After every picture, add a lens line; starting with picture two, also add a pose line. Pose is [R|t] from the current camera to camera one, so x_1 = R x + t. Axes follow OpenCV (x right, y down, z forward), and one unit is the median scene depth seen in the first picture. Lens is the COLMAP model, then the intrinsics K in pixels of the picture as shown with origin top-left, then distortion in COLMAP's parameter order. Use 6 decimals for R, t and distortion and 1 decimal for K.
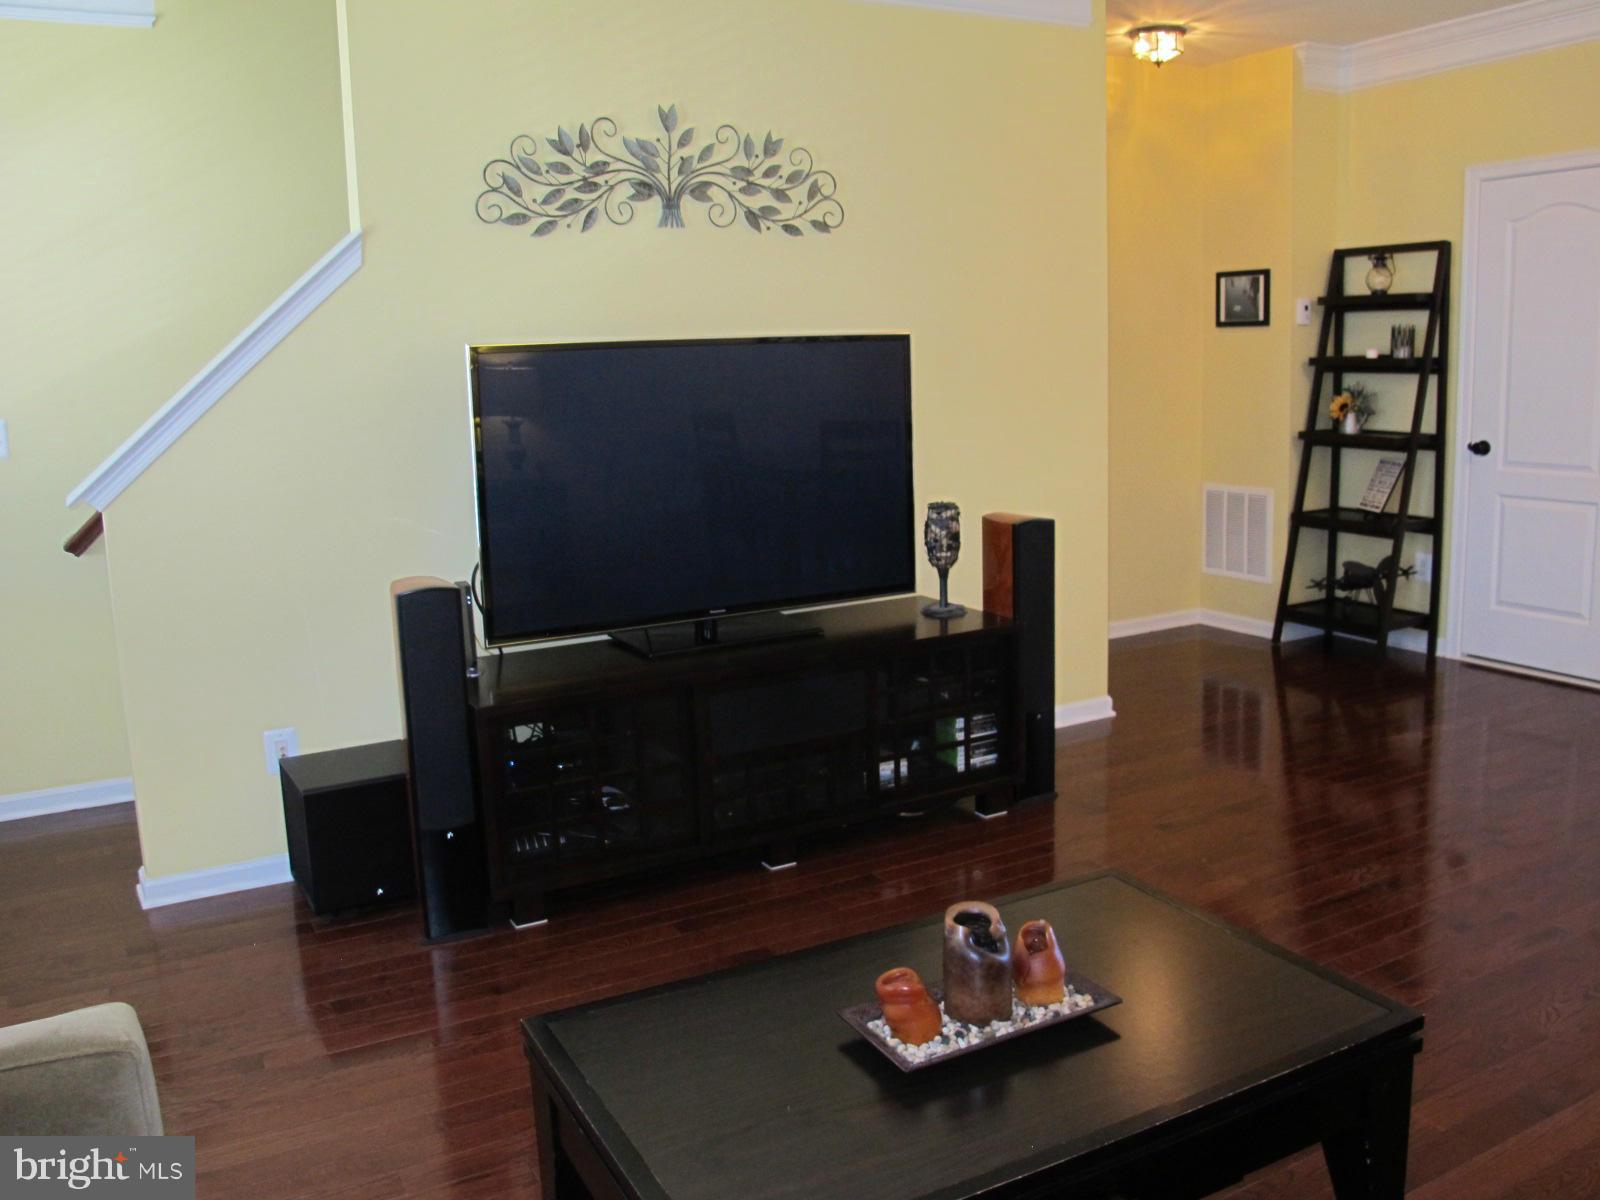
lens RADIAL K [[1342.1, 0, 800.0], [0, 1342.1, 600.0], [0, 0, 1]] dist [-0.133522, 0.094493]
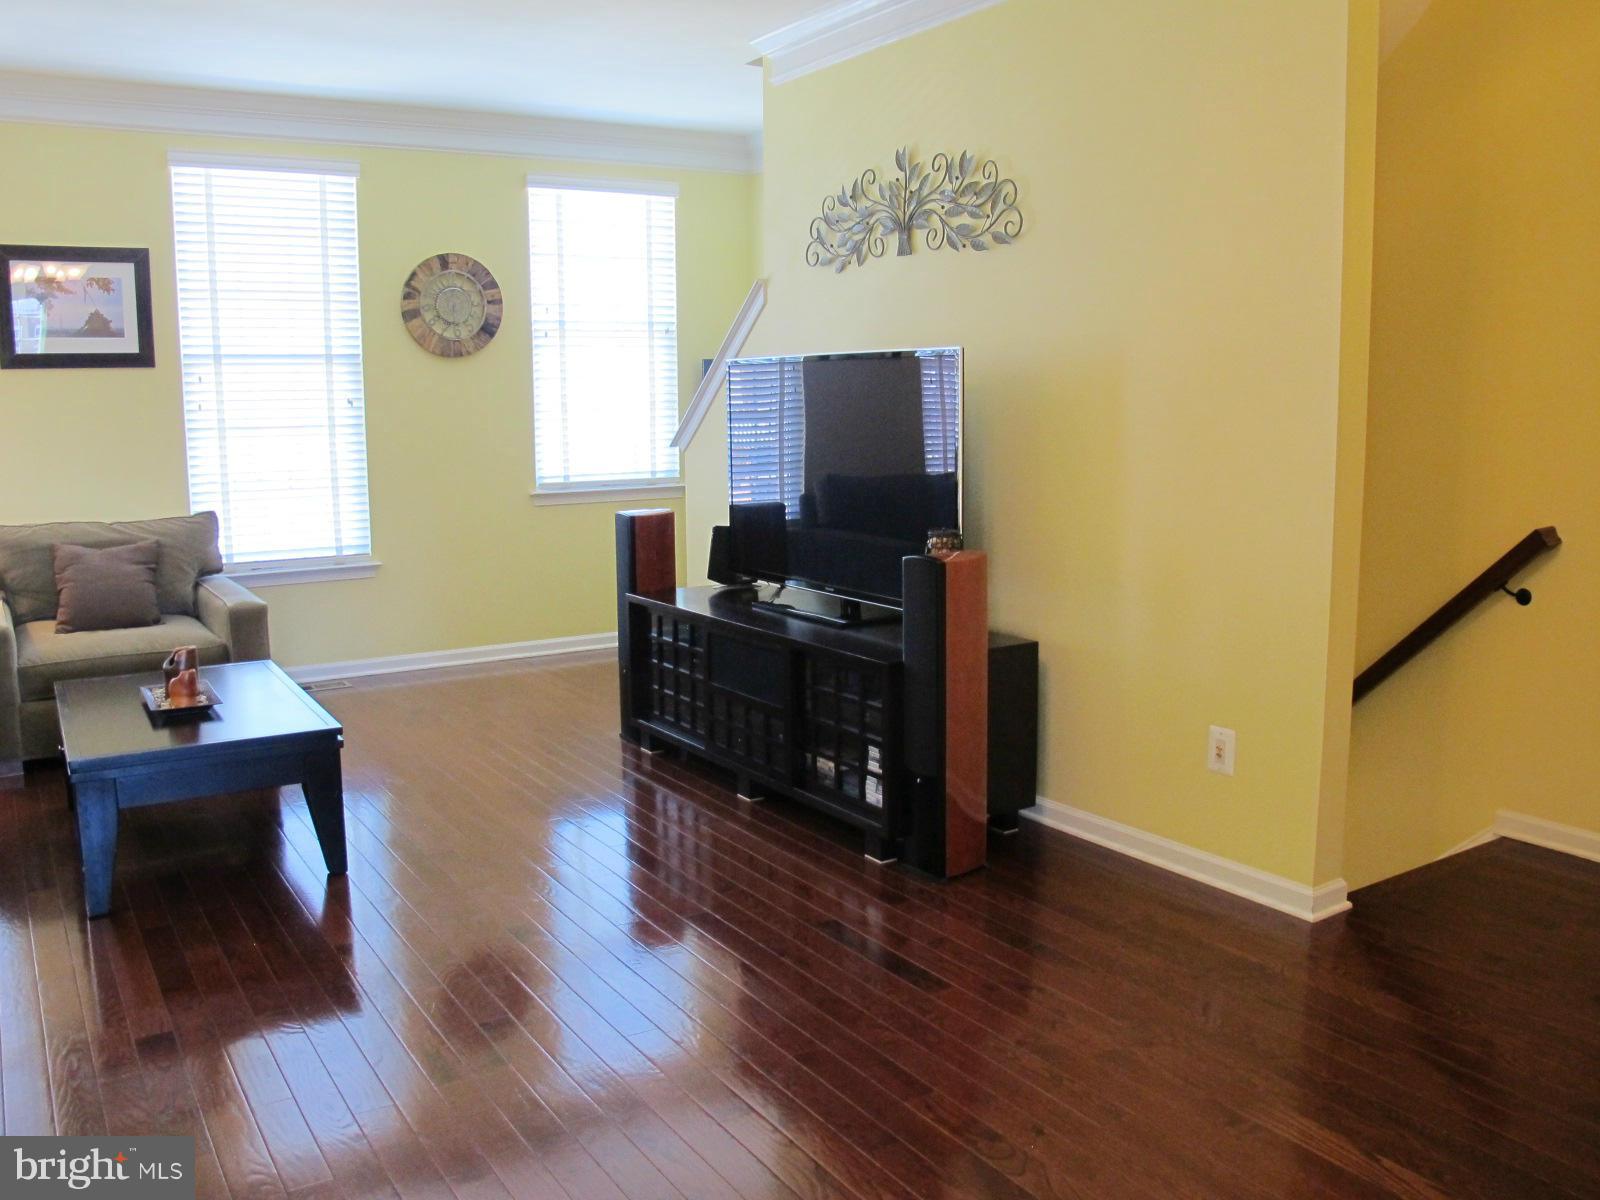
lens RADIAL K [[1342.1, 0, 800.0], [0, 1342.1, 600.0], [0, 0, 1]] dist [-0.133522, 0.094493]
pose [[0.079247, 0.176997, -0.981016, 1.070105], [-0.170181, 0.972066, 0.161635, -0.166090], [0.982221, 0.154141, 0.107155, 0.847736]]
